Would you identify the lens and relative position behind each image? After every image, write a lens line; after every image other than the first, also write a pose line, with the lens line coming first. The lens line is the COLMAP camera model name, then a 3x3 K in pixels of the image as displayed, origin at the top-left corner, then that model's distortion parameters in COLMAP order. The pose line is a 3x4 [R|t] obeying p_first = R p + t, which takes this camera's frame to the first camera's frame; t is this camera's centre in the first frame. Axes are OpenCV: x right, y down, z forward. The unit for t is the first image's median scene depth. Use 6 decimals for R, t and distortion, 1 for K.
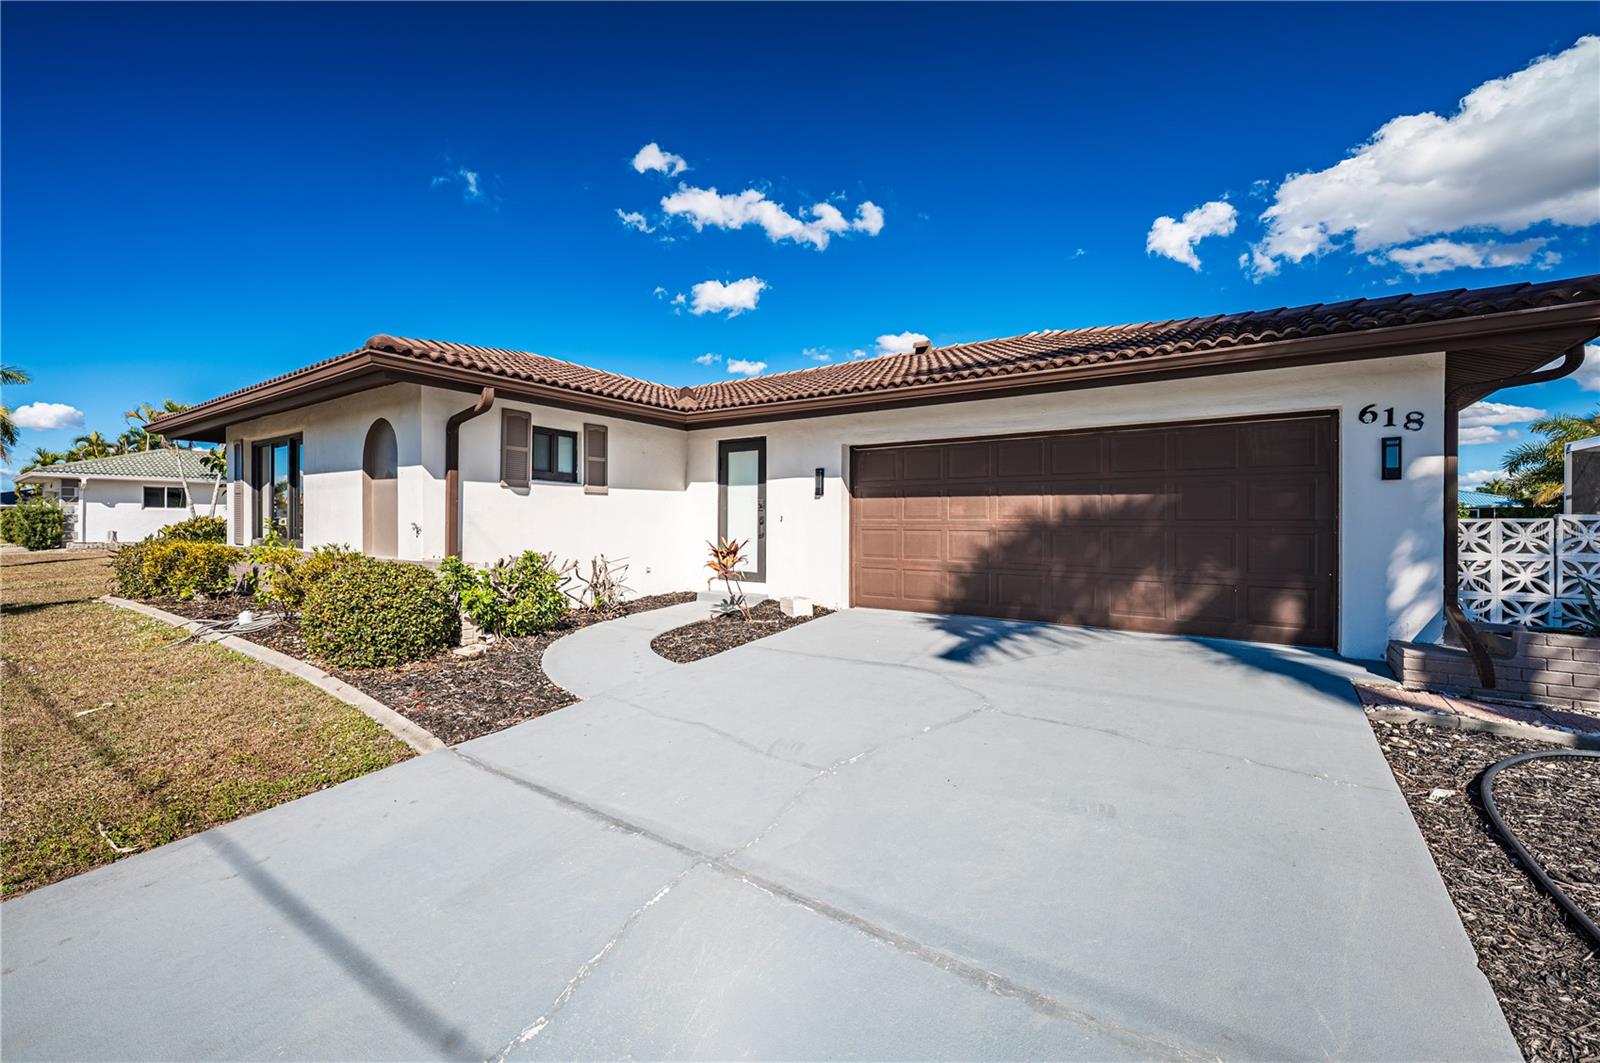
lens RADIAL K [[631.8, 0, 791.4], [0, 631.8, 523.4], [0, 0, 1]] dist [0.133239, 0.000039]
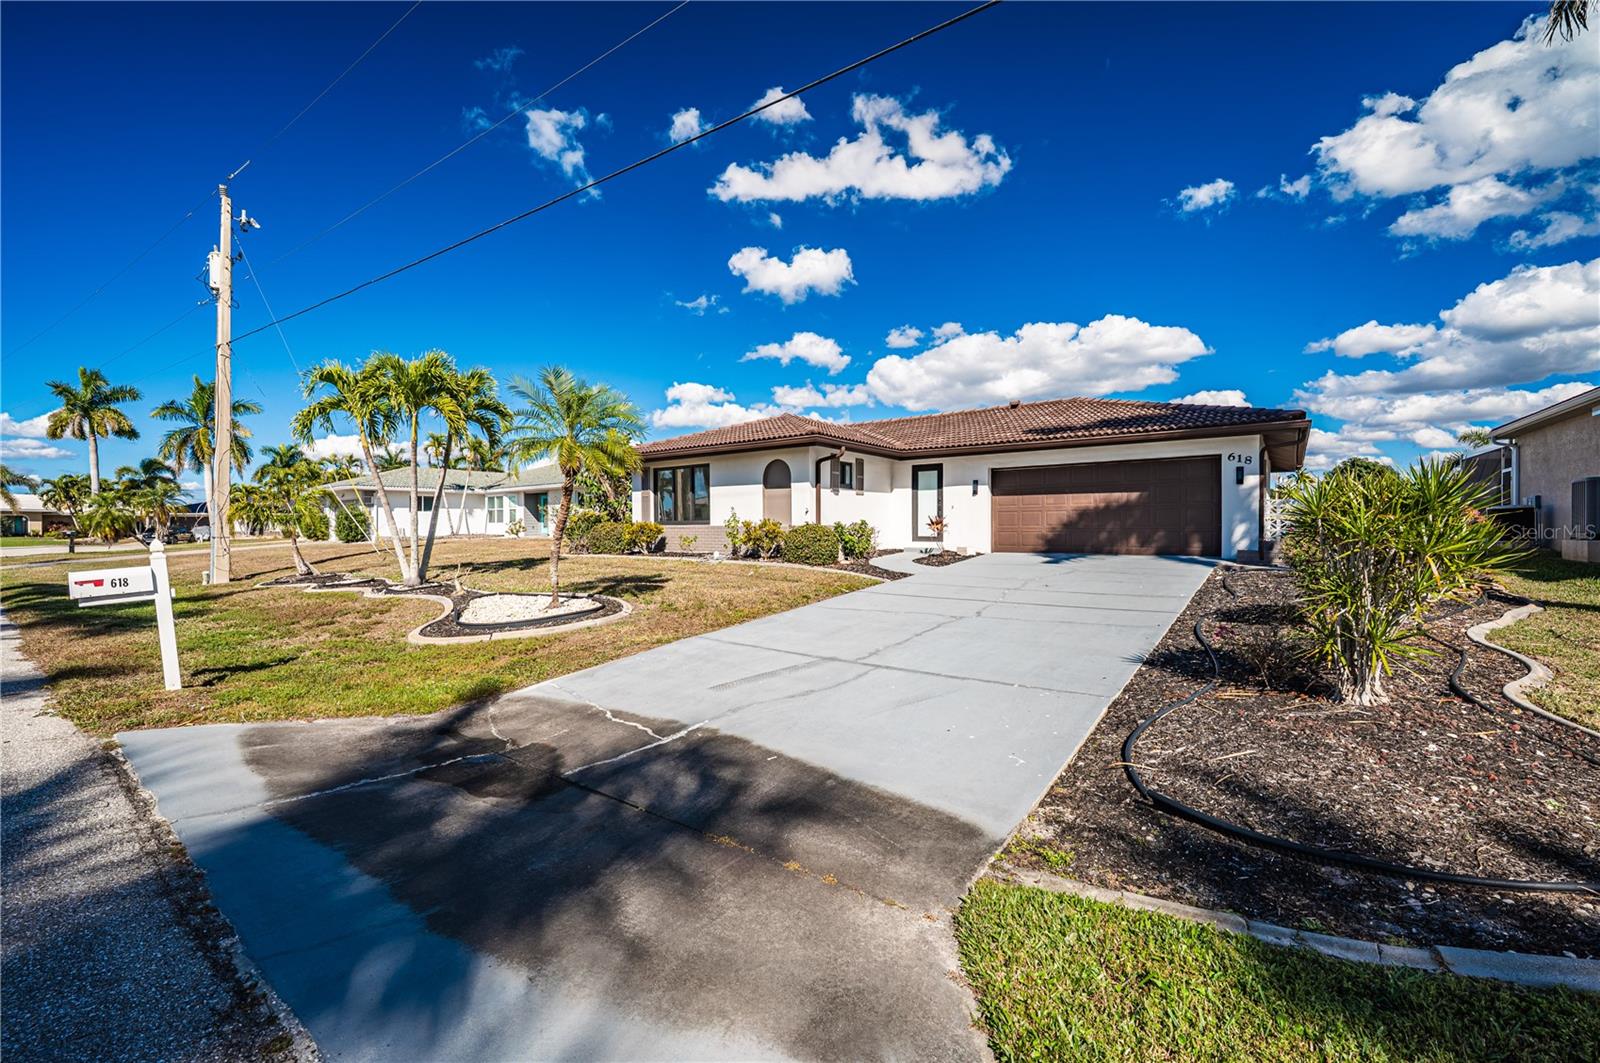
lens RADIAL K [[639.5, 0, 806.6], [0, 639.5, 531.2], [0, 0, 1]] dist [0.000786, 0.000152]
pose [[0.999915, -0.006070, 0.011527, -0.498897], [0.006031, 0.999976, 0.003407, 0.058484], [-0.011548, -0.003337, 0.999928, -0.953183]]
